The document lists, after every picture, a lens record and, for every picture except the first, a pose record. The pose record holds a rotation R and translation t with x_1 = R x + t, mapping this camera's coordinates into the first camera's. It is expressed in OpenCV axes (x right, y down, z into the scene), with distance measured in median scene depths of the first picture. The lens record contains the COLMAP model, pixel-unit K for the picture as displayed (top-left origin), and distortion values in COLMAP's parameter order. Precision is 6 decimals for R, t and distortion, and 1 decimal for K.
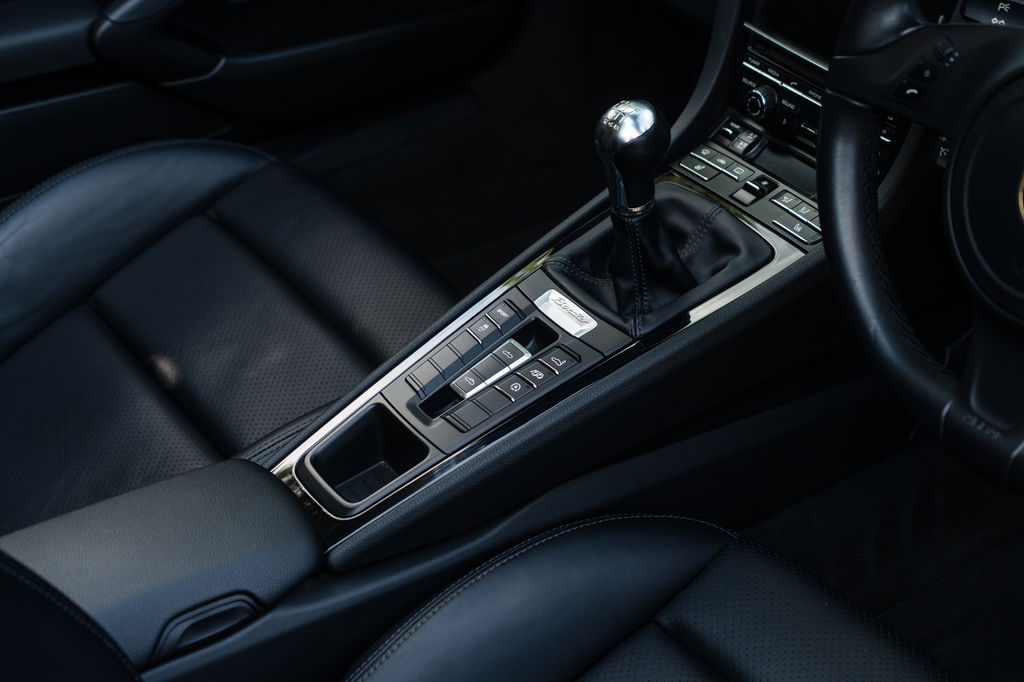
lens RADIAL K [[1832.3, 0, 517.4], [0, 1832.3, 343.8], [0, 0, 1]] dist [0.154306, 0.000000]
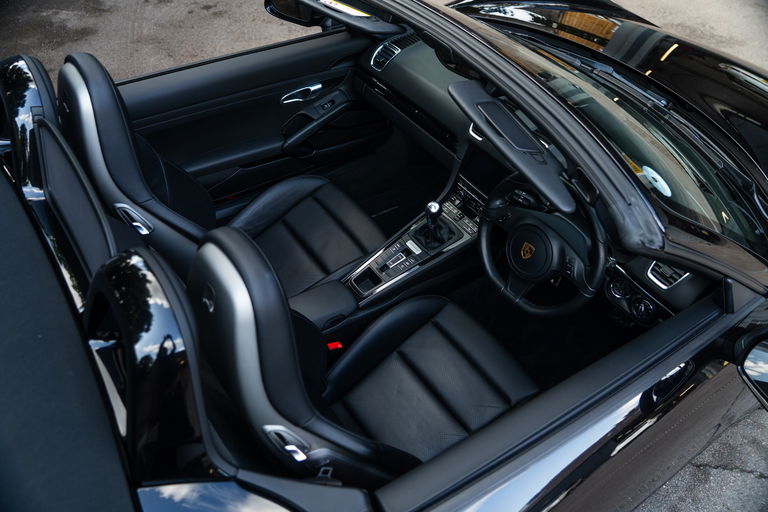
lens RADIAL K [[640.6, 0, 382.4], [0, 640.6, 257.1], [0, 0, 1]] dist [0.009159, -0.000231]
pose [[0.995213, 0.047916, 0.085175, -0.170210], [-0.062637, 0.981747, 0.179579, -0.254543], [-0.075016, -0.184055, 0.980049, -0.442286]]
